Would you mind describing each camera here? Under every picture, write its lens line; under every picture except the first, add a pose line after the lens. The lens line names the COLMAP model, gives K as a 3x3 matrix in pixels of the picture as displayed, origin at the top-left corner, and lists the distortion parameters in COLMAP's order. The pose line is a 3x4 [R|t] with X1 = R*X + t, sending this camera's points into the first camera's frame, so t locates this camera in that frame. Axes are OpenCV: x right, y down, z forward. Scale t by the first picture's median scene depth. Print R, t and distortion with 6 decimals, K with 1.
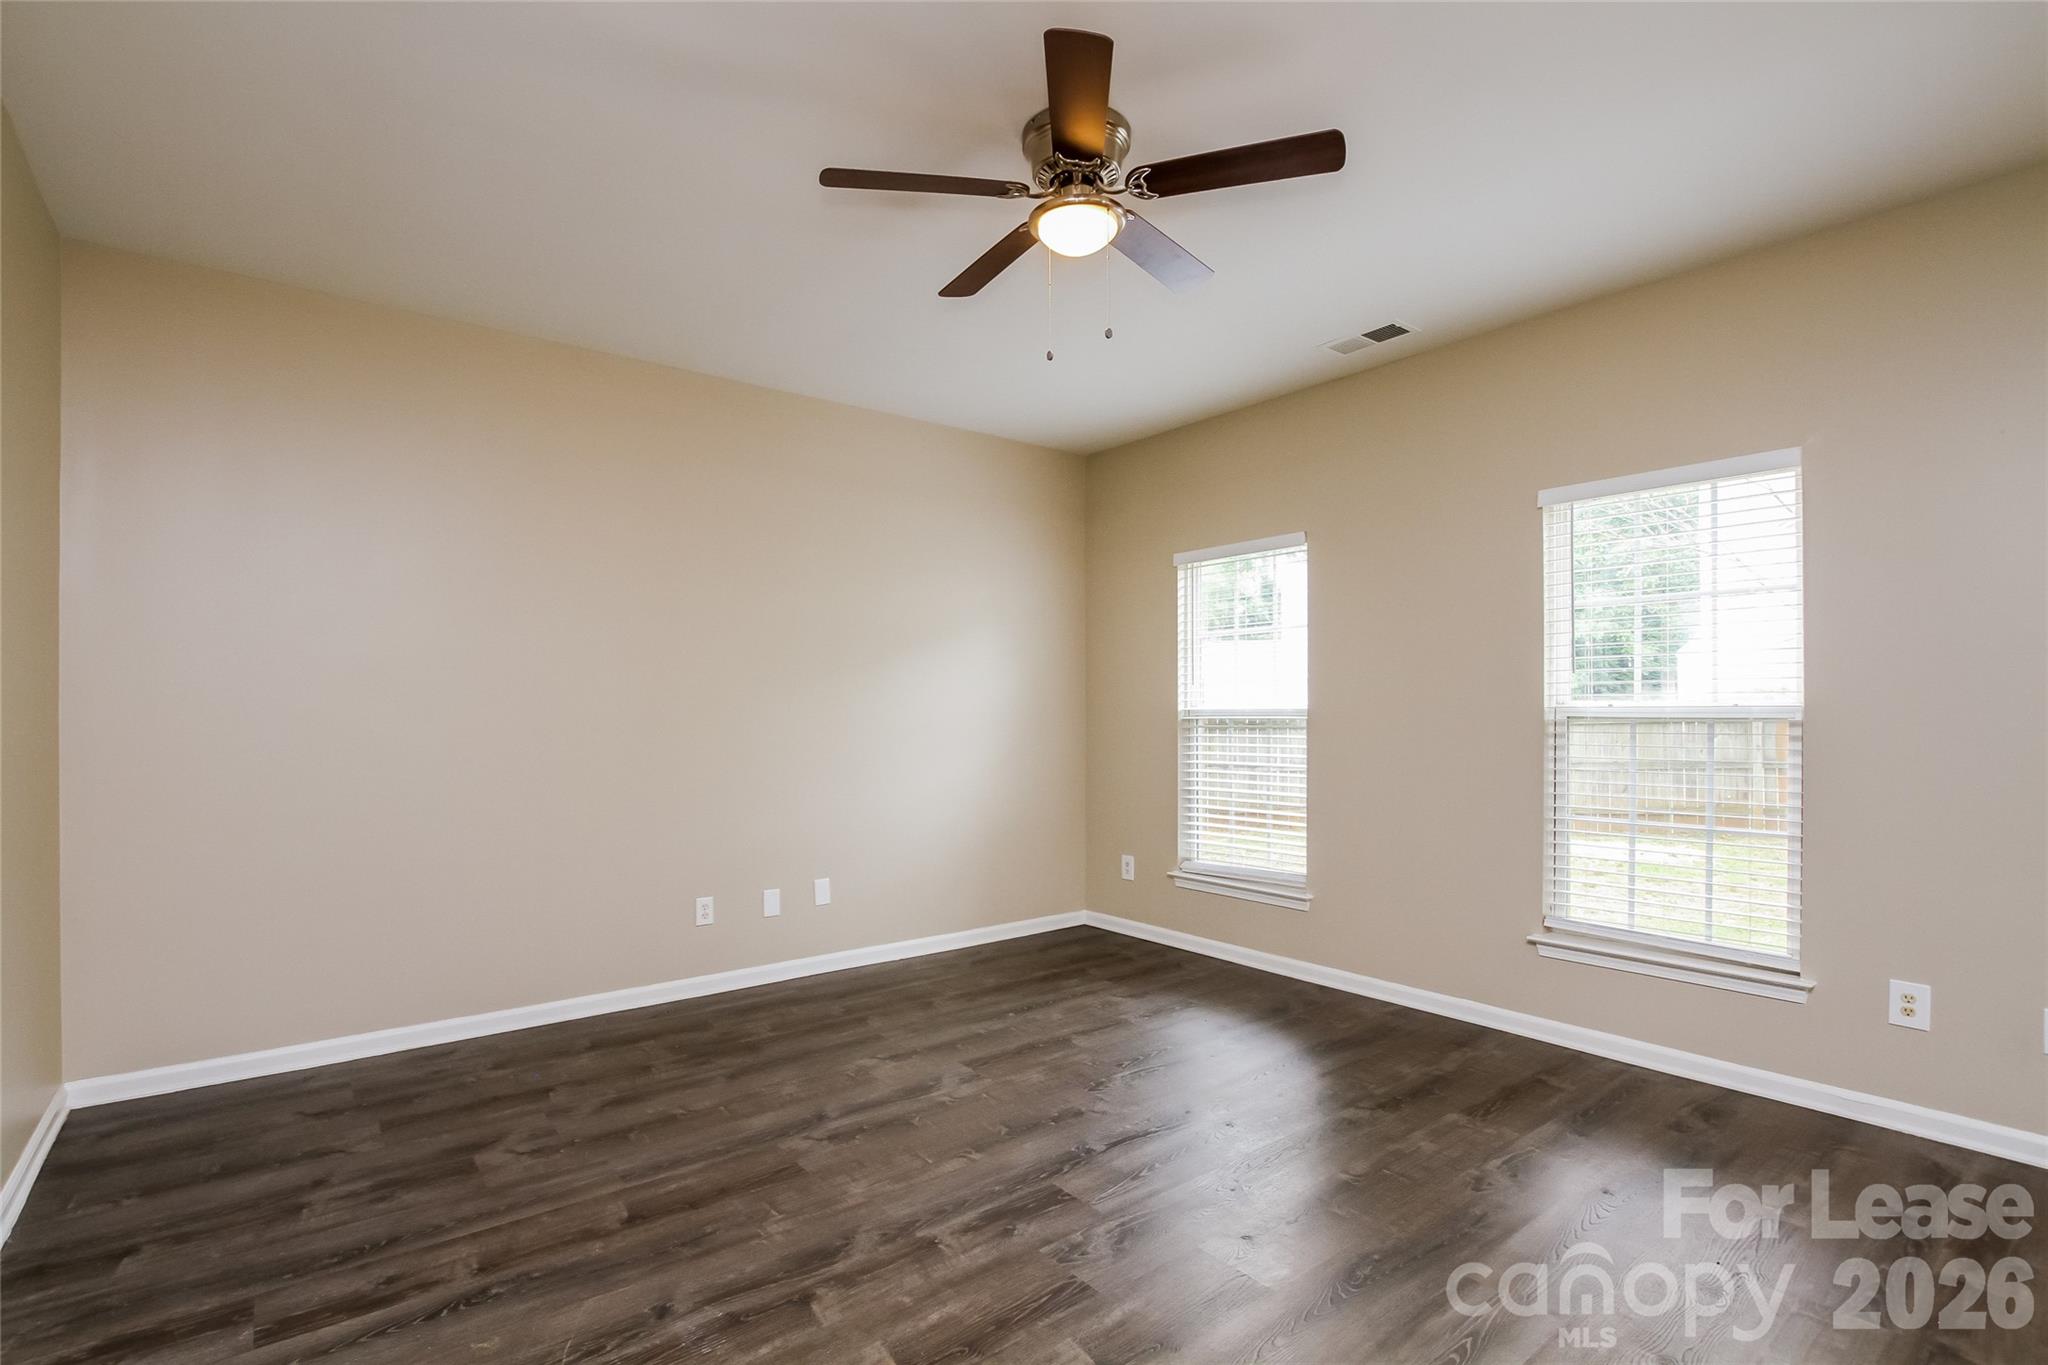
lens RADIAL K [[951.1, 0, 1012.9], [0, 951.1, 710.2], [0, 0, 1]] dist [-0.024462, 0.000104]
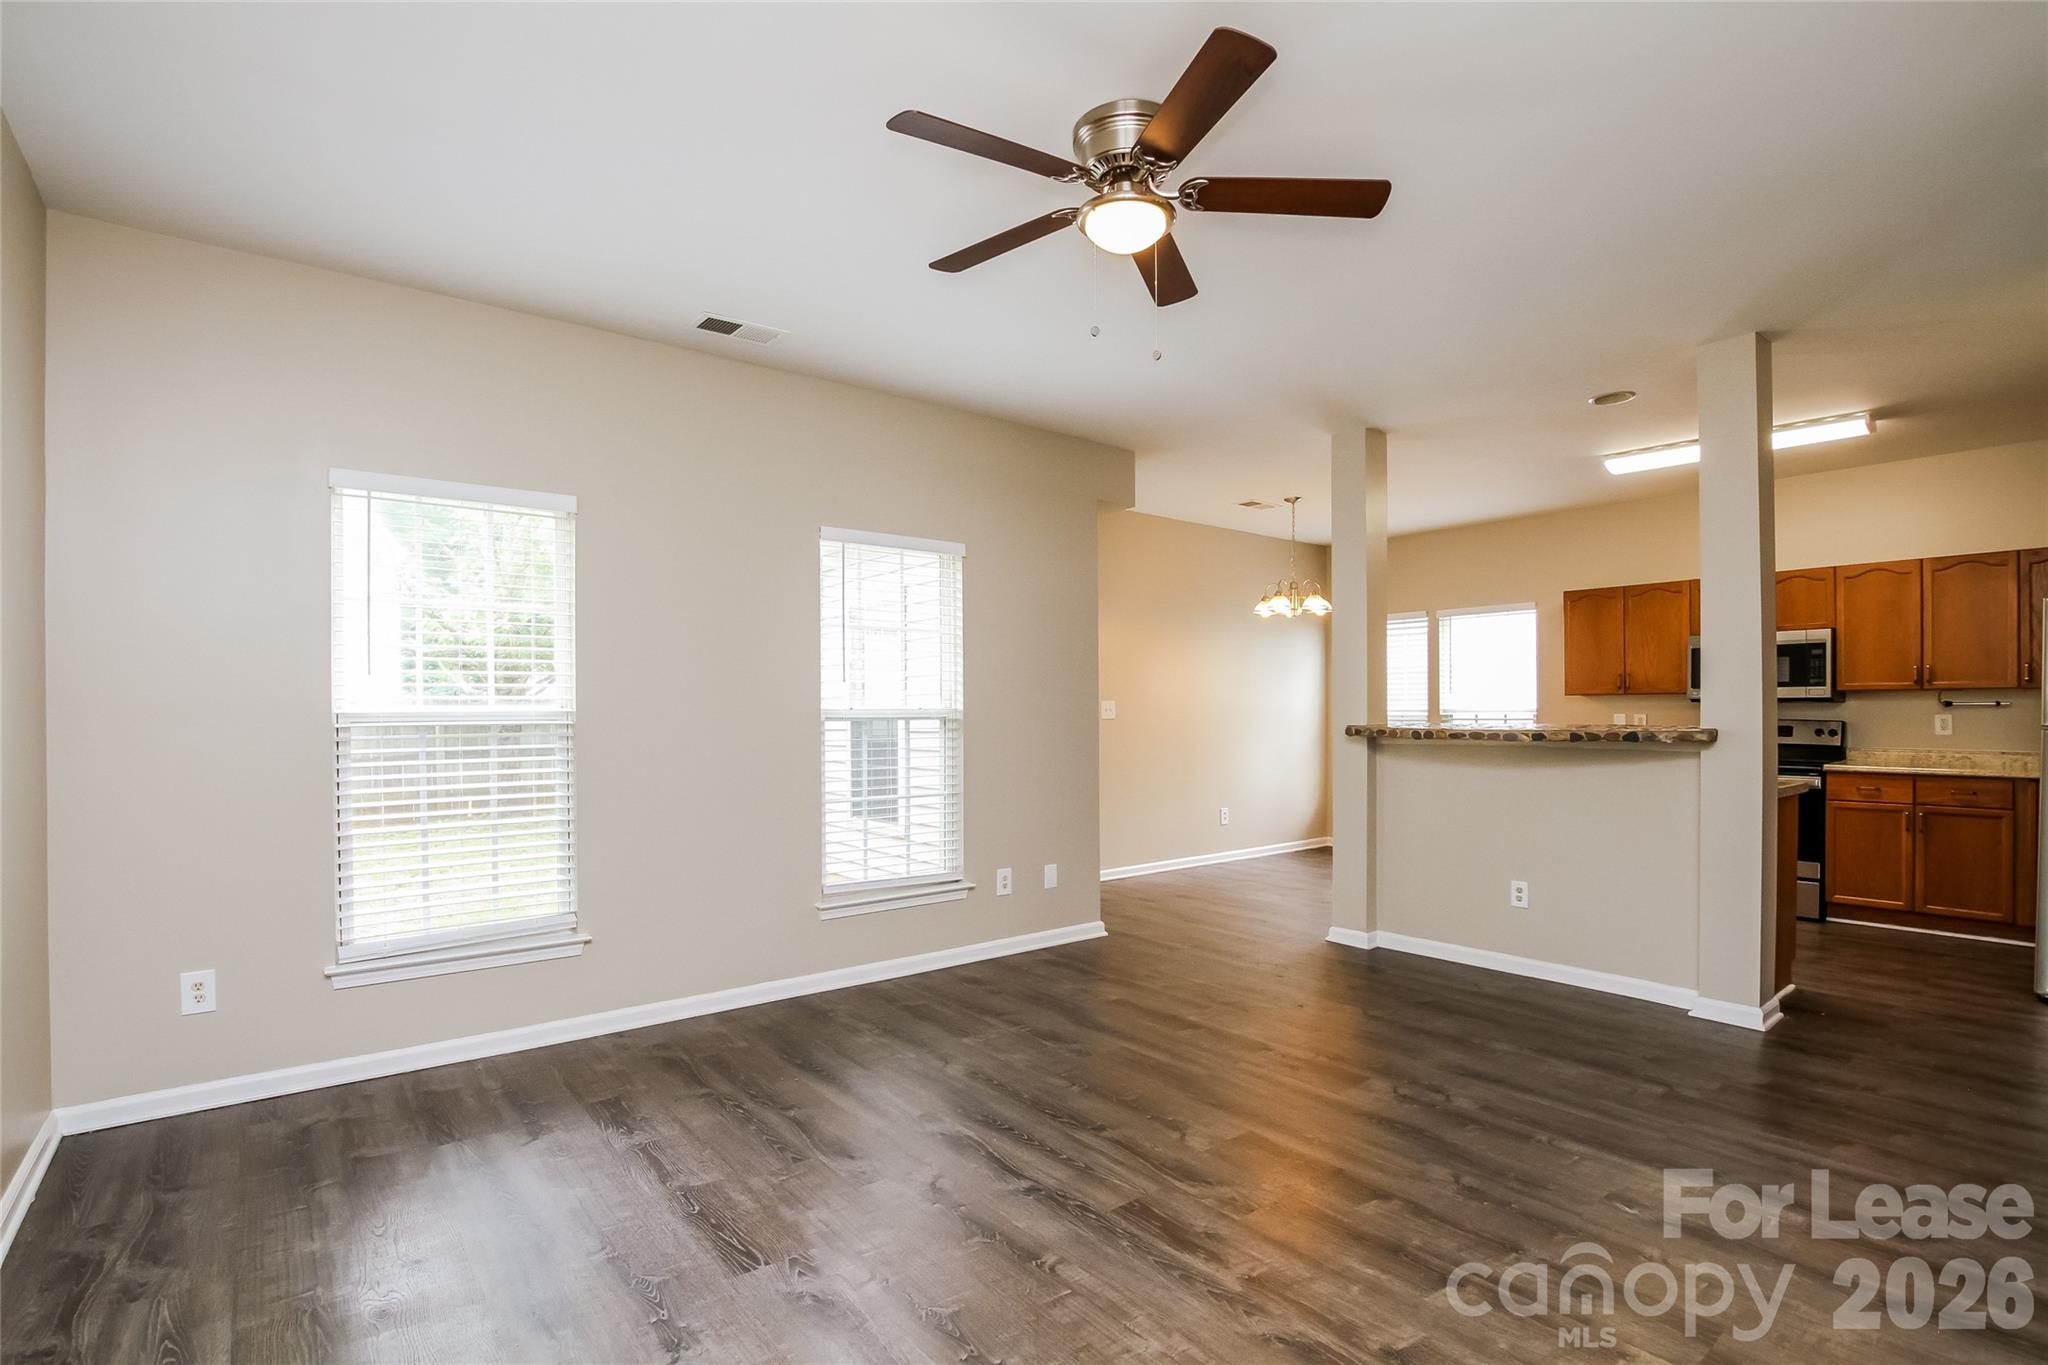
lens RADIAL K [[951.1, 0, 1012.9], [0, 951.1, 710.2], [0, 0, 1]] dist [-0.024462, 0.000104]
pose [[0.005896, -0.000751, 0.999982, -0.671853], [-0.002570, 0.999996, 0.000766, -0.004756], [-0.999979, -0.002574, 0.005895, 0.804209]]
